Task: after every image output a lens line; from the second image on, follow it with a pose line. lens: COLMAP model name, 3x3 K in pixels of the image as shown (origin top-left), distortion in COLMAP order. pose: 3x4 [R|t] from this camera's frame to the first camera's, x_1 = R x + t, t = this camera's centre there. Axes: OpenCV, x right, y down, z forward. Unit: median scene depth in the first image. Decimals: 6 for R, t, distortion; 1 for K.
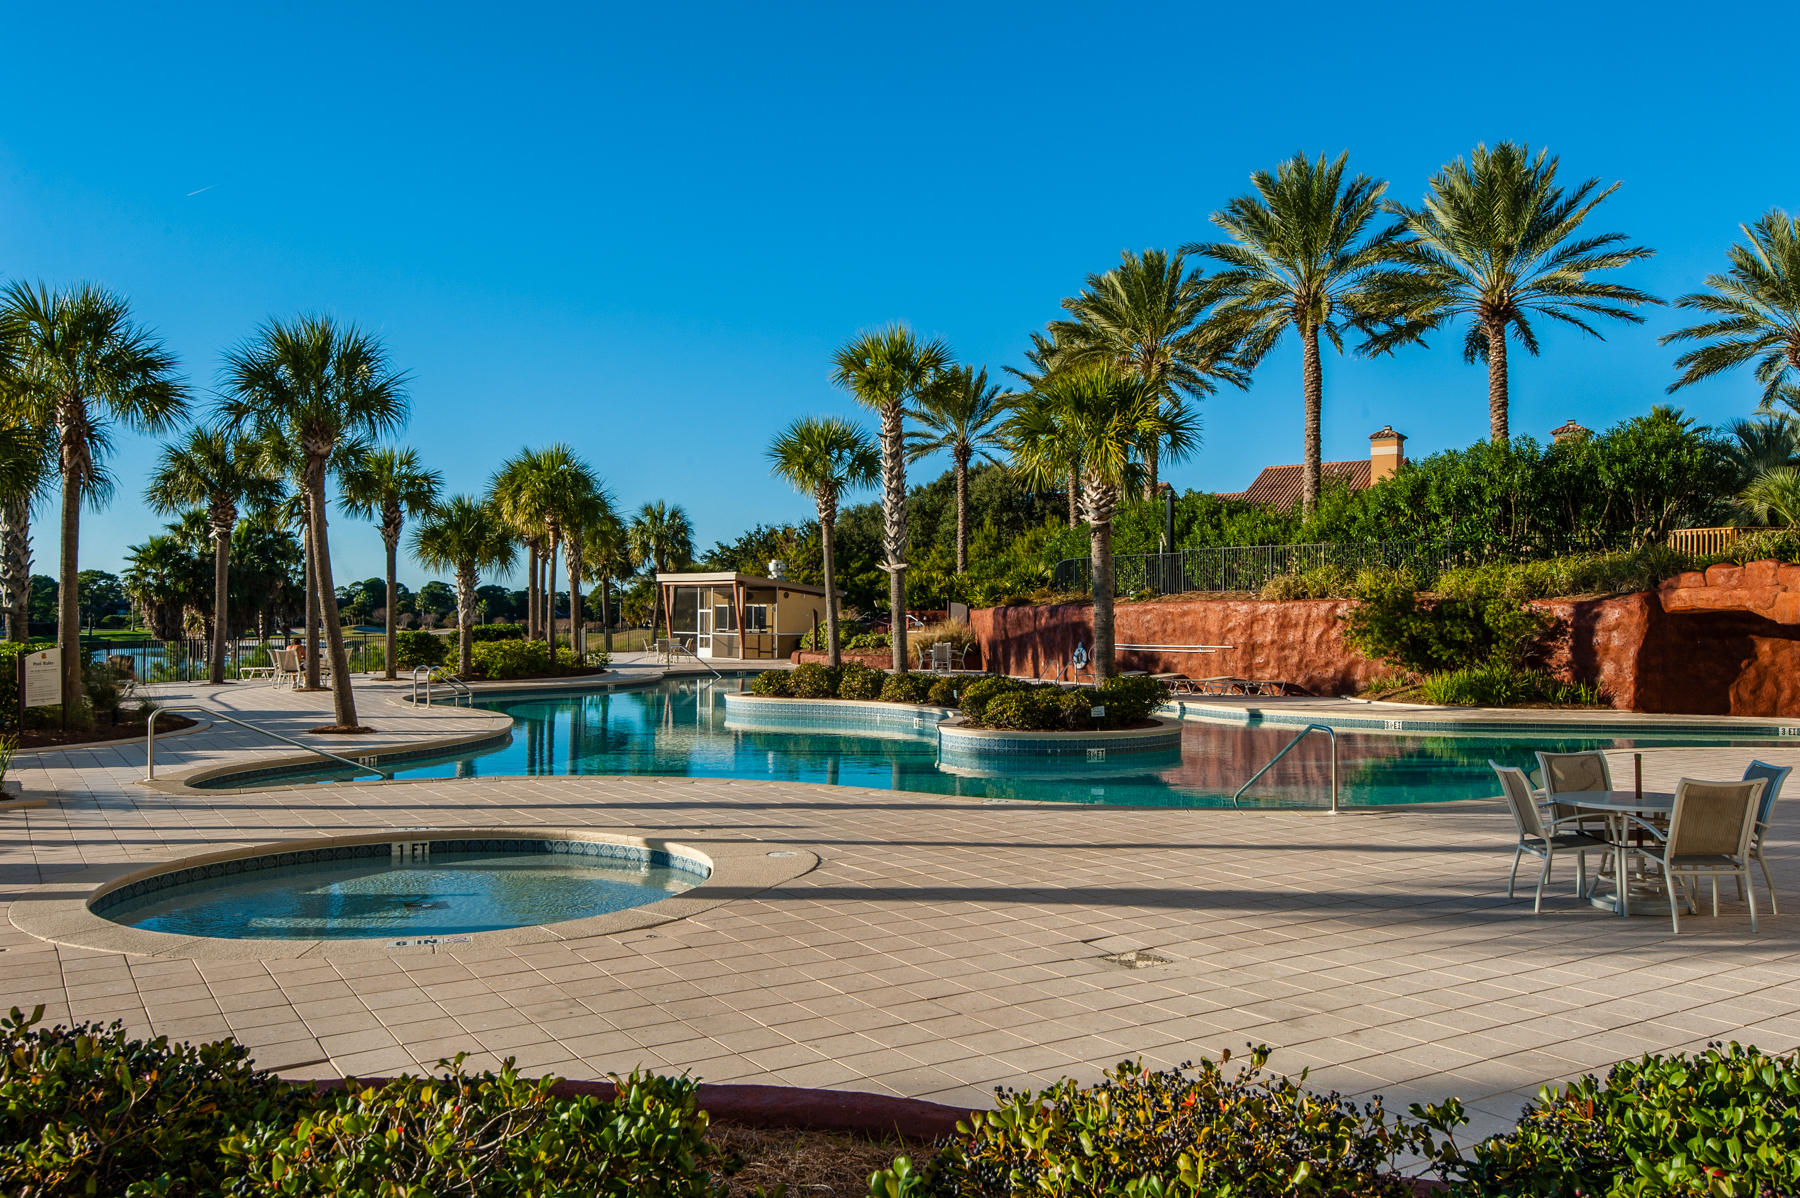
lens RADIAL K [[1388.6, 0, 896.6], [0, 1388.6, 598.2], [0, 0, 1]] dist [-0.016875, -0.002688]
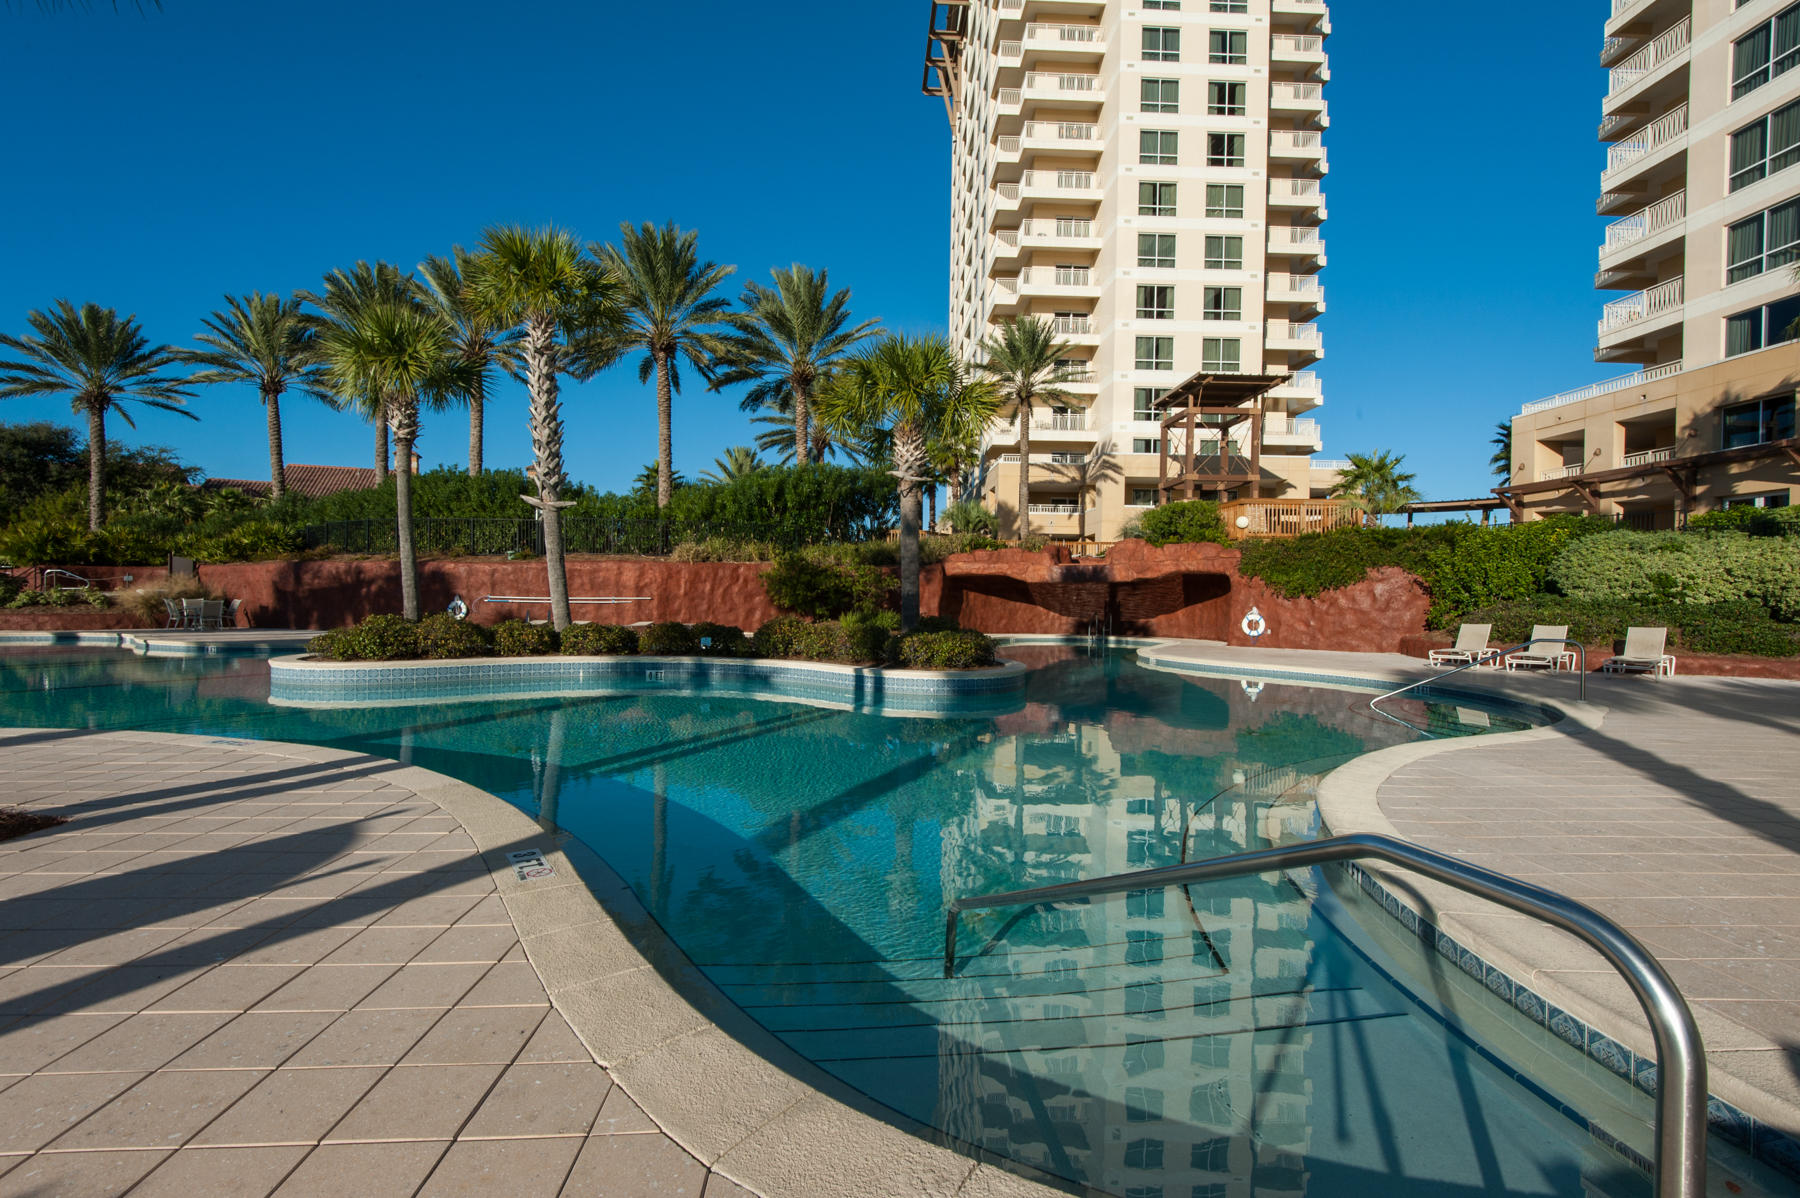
lens RADIAL K [[796.5, 0, 893.4], [0, 796.5, 602.5], [0, 0, 1]] dist [0.001697, -0.002412]
pose [[0.482581, -0.005105, 0.875837, -0.202536], [-0.018256, 0.999707, 0.015886, 0.017210], [-0.875661, -0.023655, 0.482346, 0.336867]]
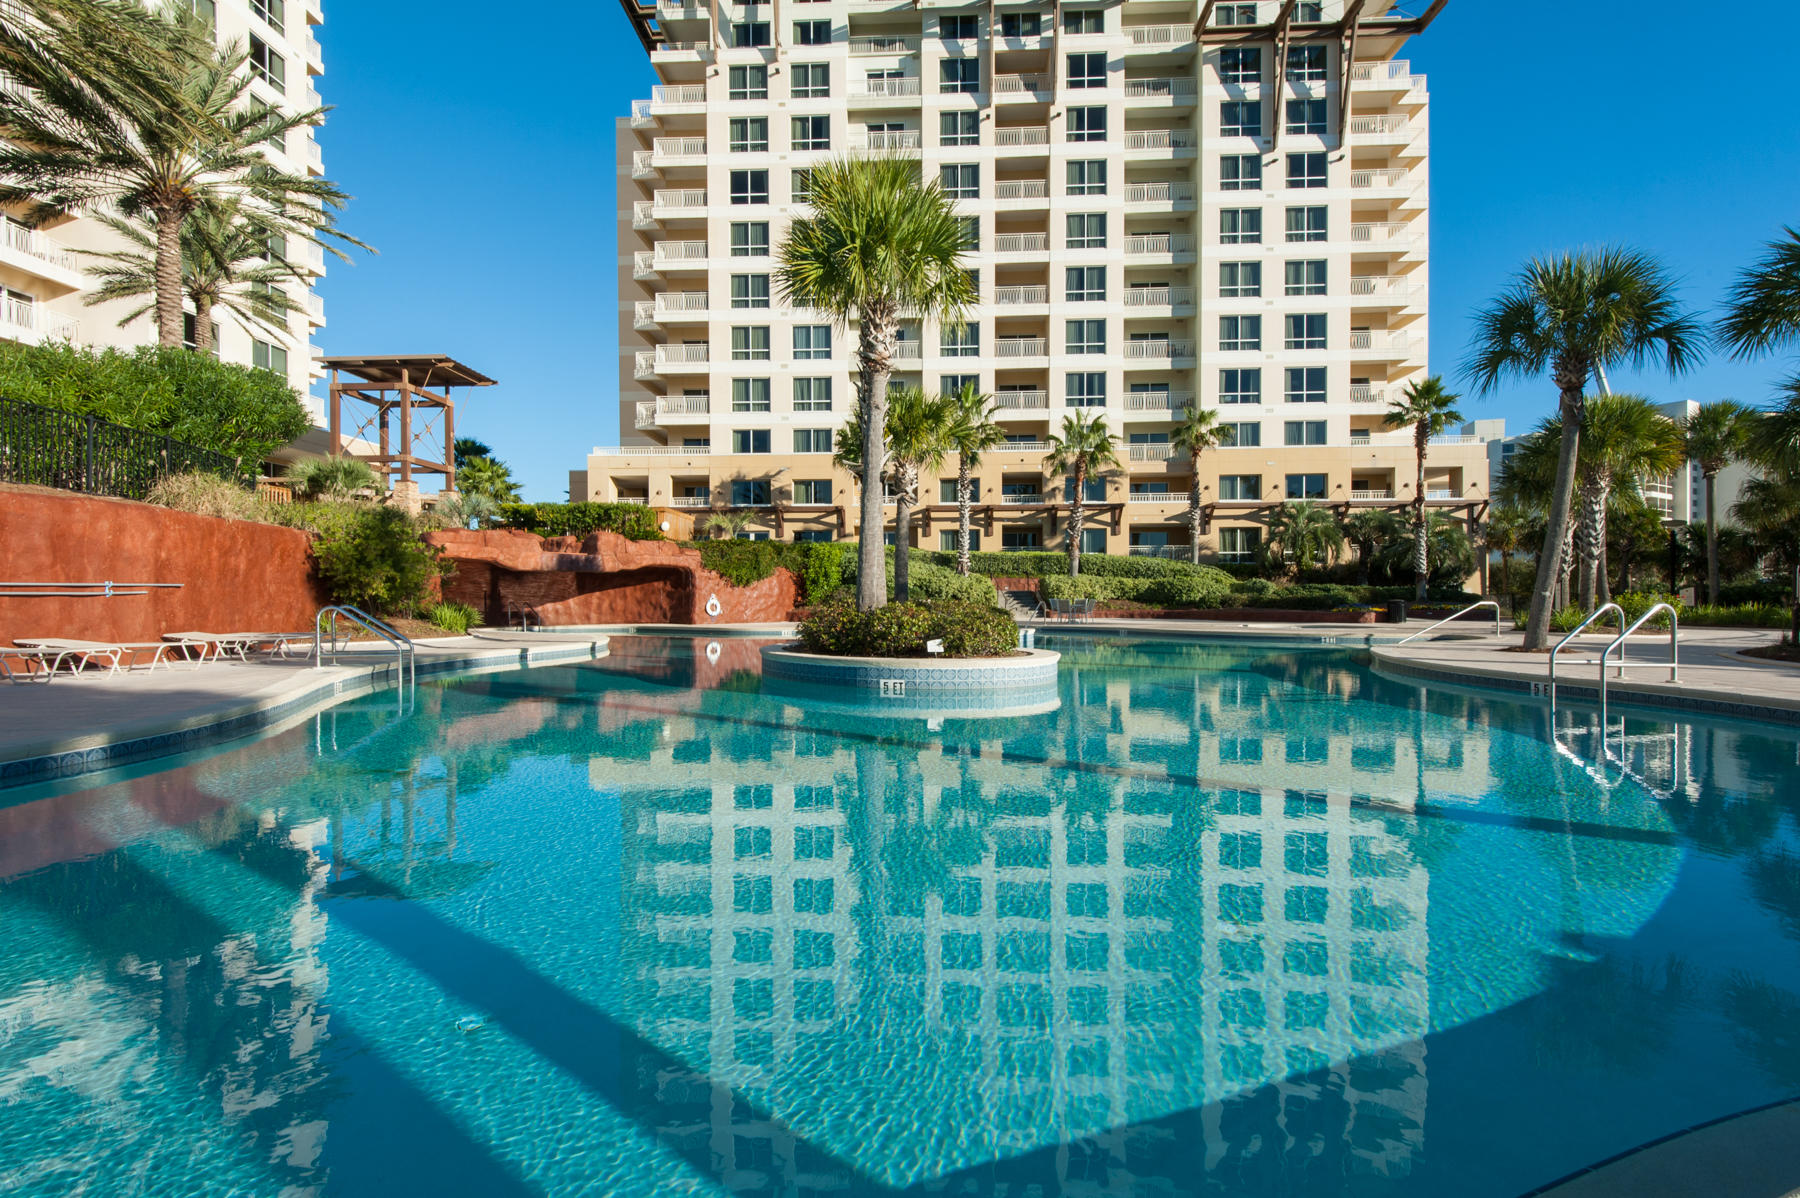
lens RADIAL K [[796.5, 0, 906.9], [0, 796.5, 596.0], [0, 0, 1]] dist [0.001697, -0.002412]
pose [[-0.826224, -0.002335, 0.563337, -0.169221], [-0.010546, 0.999880, -0.011323, 0.030843], [-0.563243, -0.015296, -0.826150, 0.810401]]
